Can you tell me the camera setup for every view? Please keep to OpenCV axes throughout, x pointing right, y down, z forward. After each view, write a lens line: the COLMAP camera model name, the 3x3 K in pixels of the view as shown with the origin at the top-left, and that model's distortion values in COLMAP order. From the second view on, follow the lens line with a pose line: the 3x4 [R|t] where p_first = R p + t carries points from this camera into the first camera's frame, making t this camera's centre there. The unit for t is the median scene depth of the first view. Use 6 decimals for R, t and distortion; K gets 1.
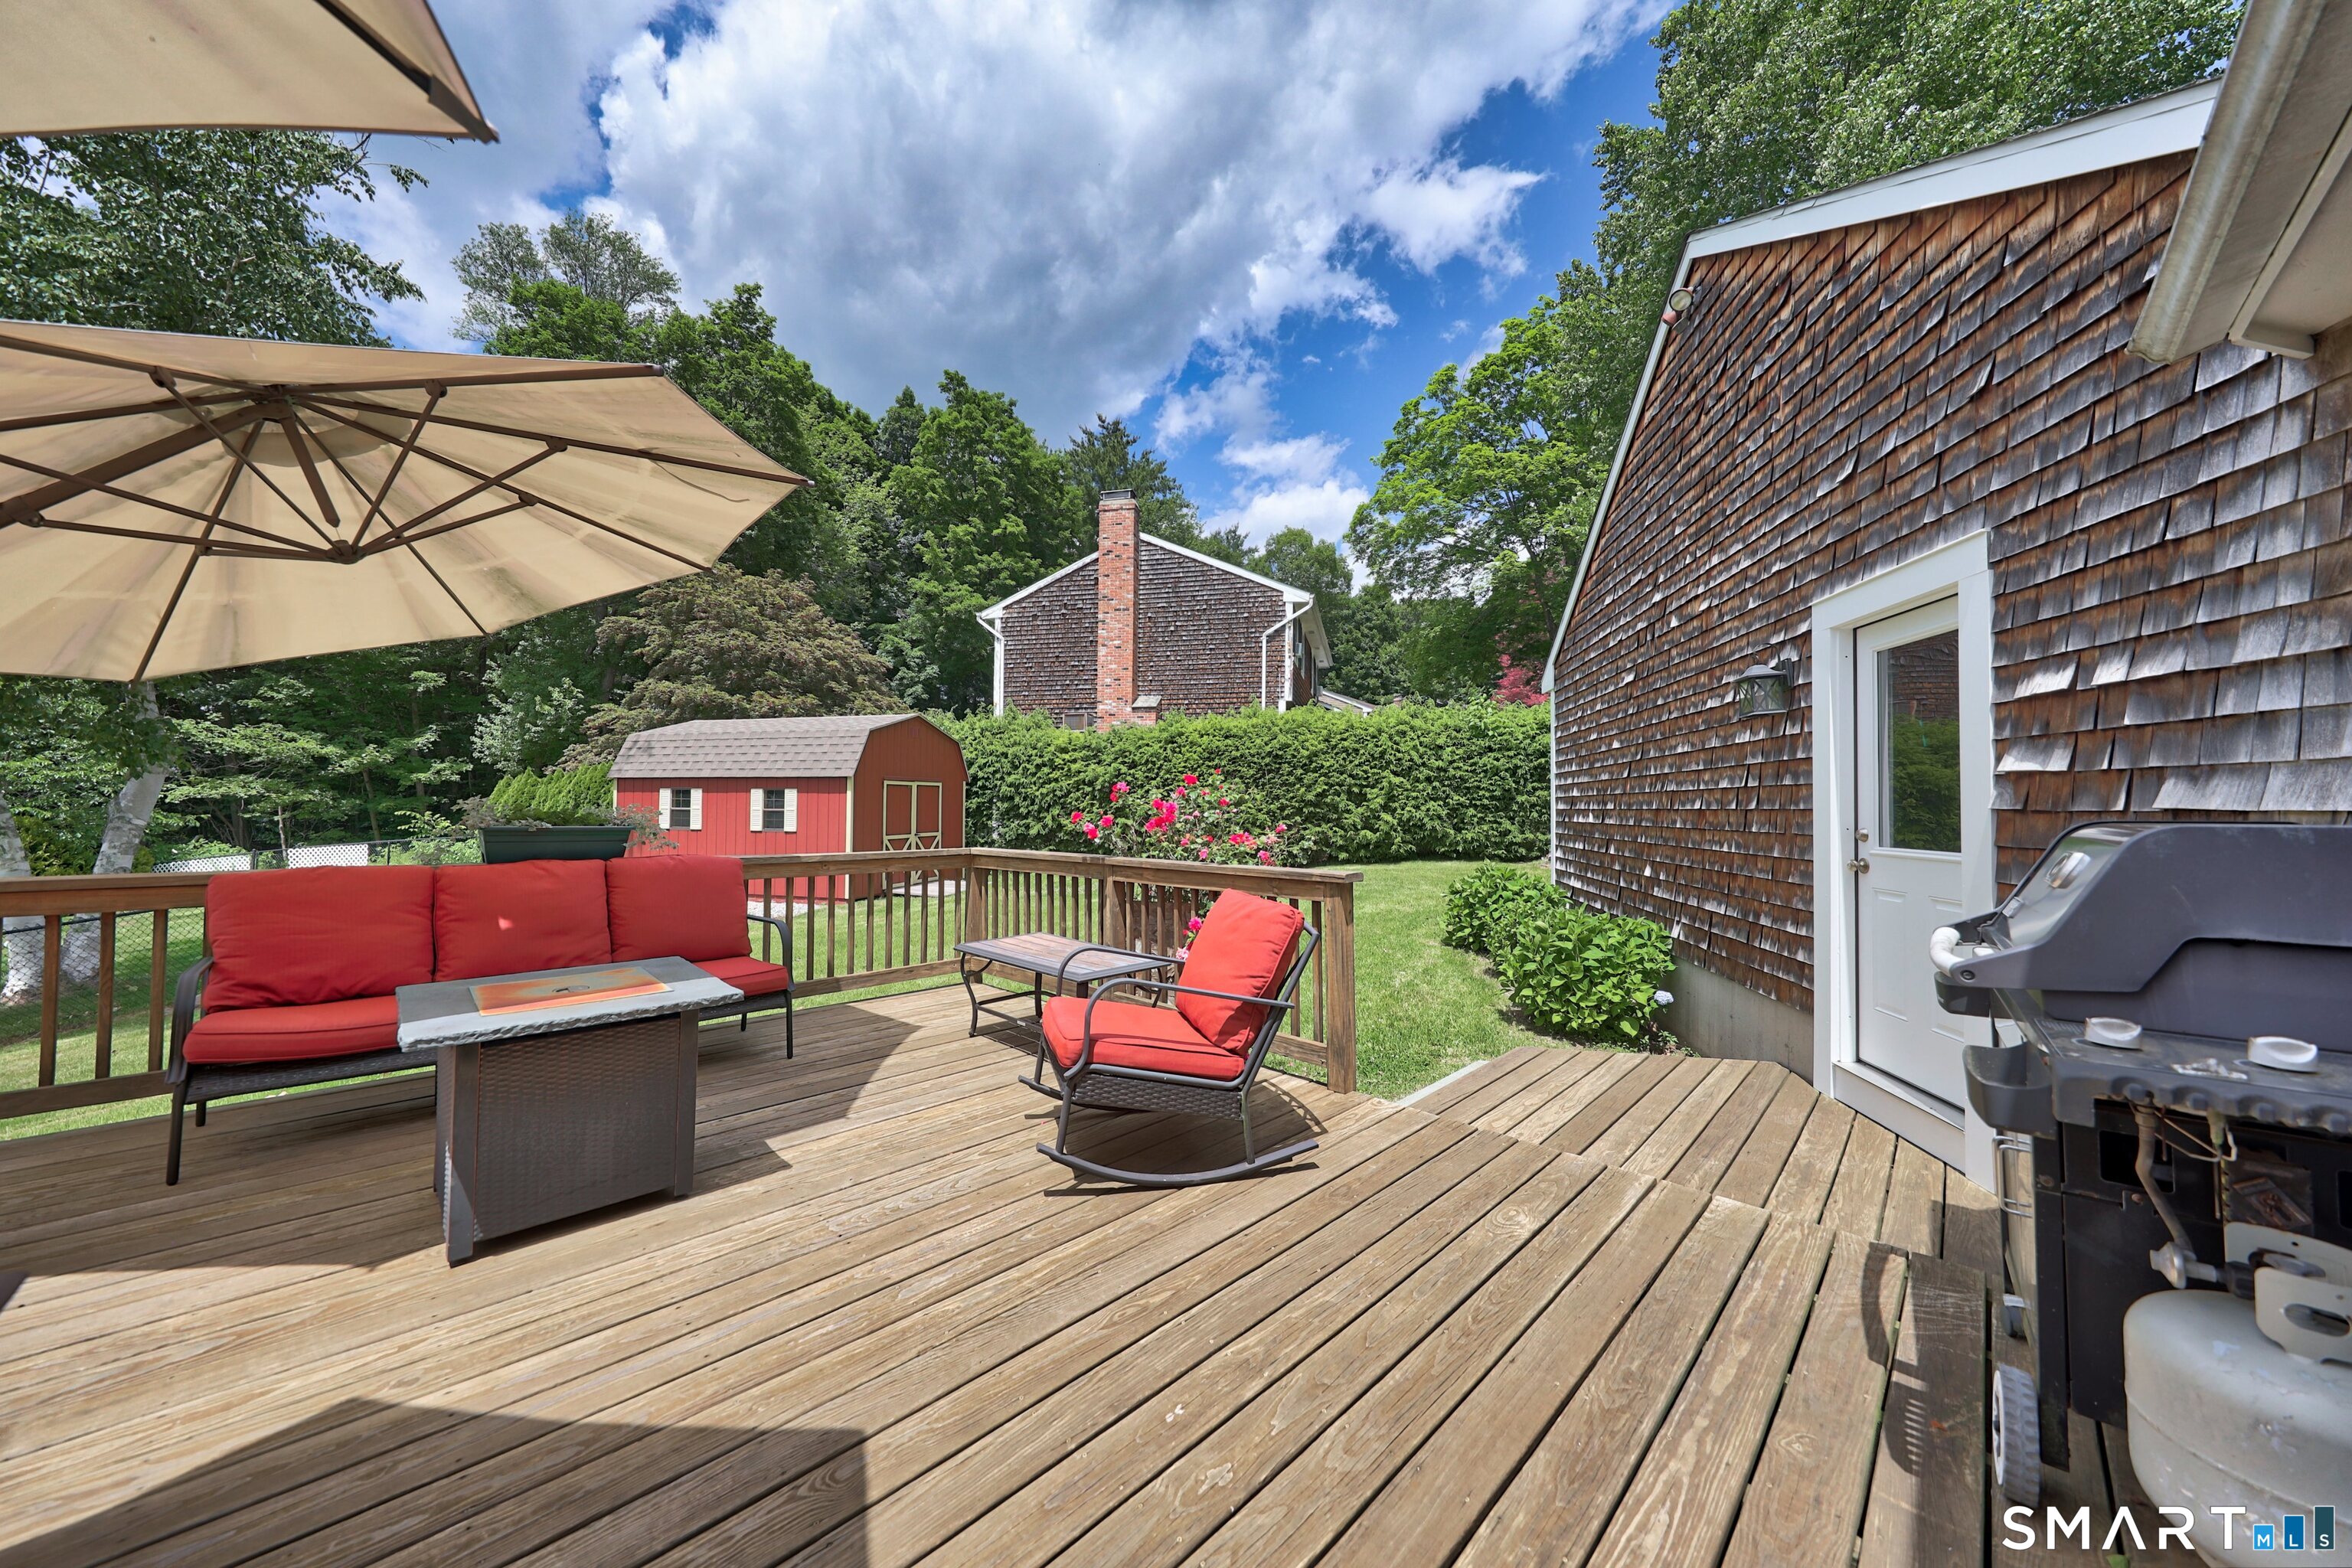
lens RADIAL K [[806.6, 0, 1162.9], [0, 806.6, 785.5], [0, 0, 1]] dist [-0.000914, 0.000003]
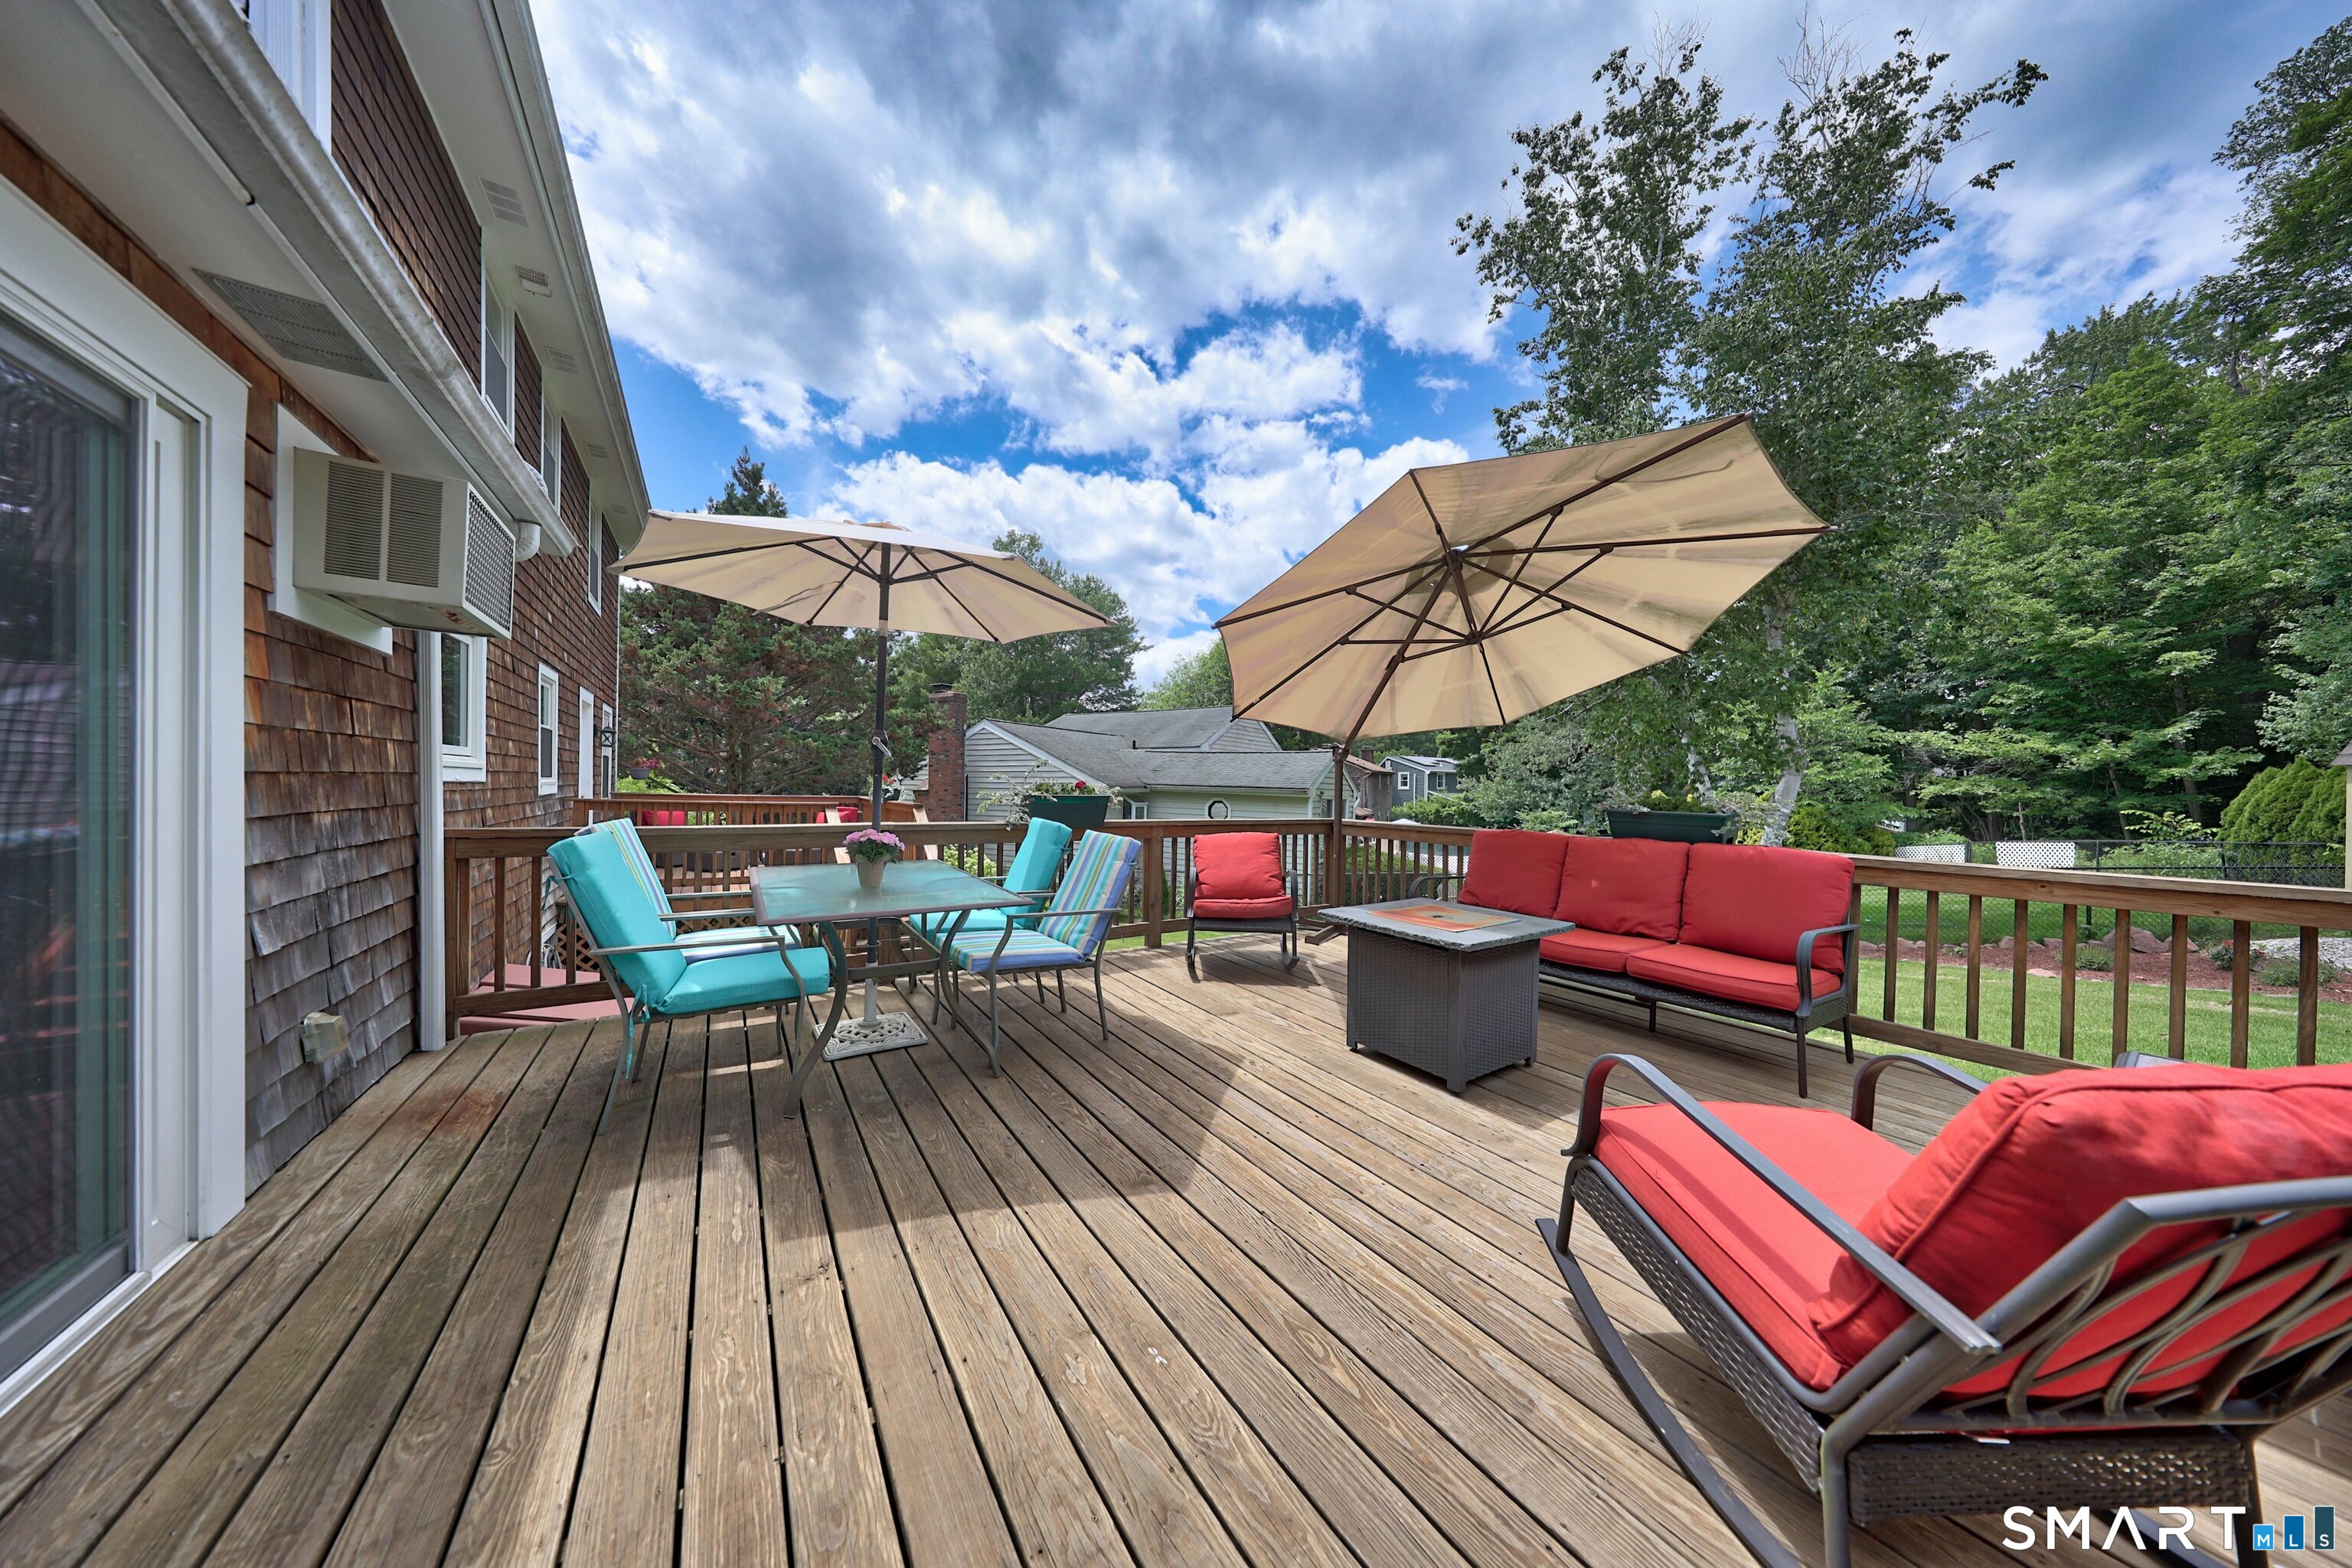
lens RADIAL K [[696.4, 0, 1162.5], [0, 696.4, 790.9], [0, 0, 1]] dist [0.000162, -0.000015]
pose [[-0.210128, -0.003346, -0.977668, 0.073664], [0.010155, 0.999933, -0.005605, 0.003749], [0.977621, -0.011106, -0.210080, 0.098296]]
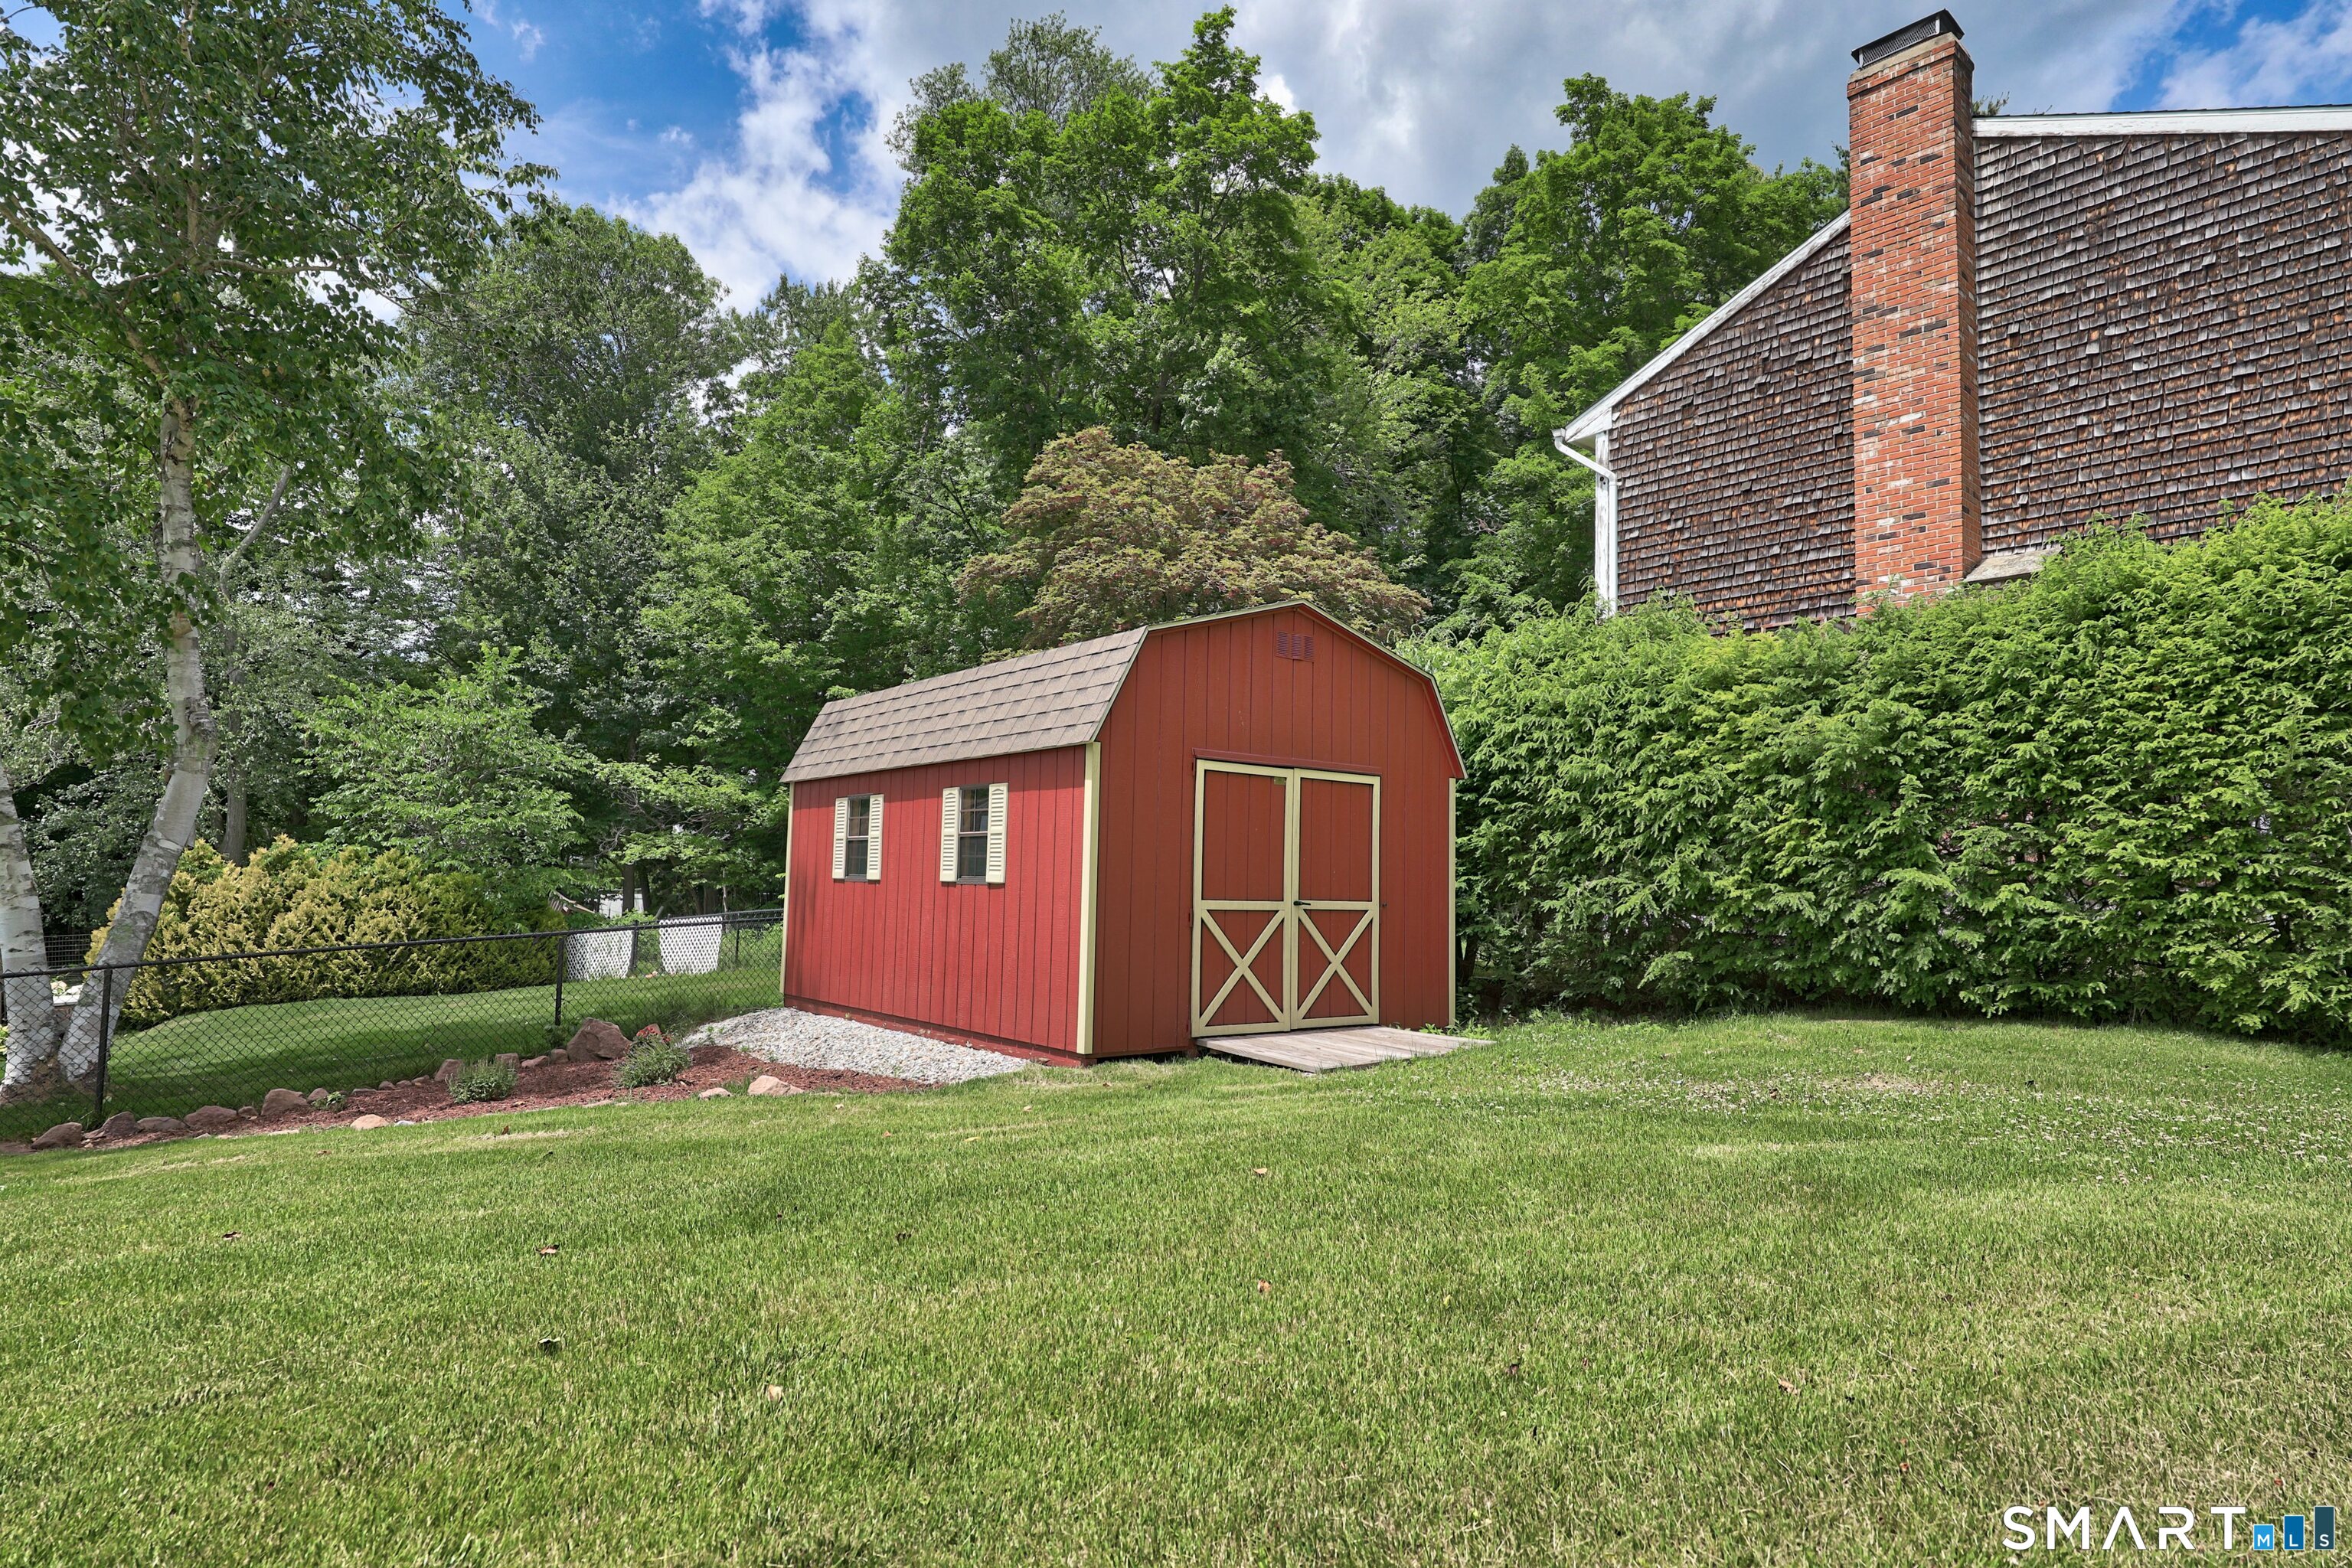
lens RADIAL K [[1277.4, 0, 1176.0], [0, 1277.4, 784.0], [0, 0, 1]] dist [0.004612, 0.000128]
pose [[0.808713, -0.036183, -0.587089, 0.009089], [-0.005740, 0.997573, -0.069388, 0.031928], [0.588175, 0.059485, 0.806543, 0.316569]]
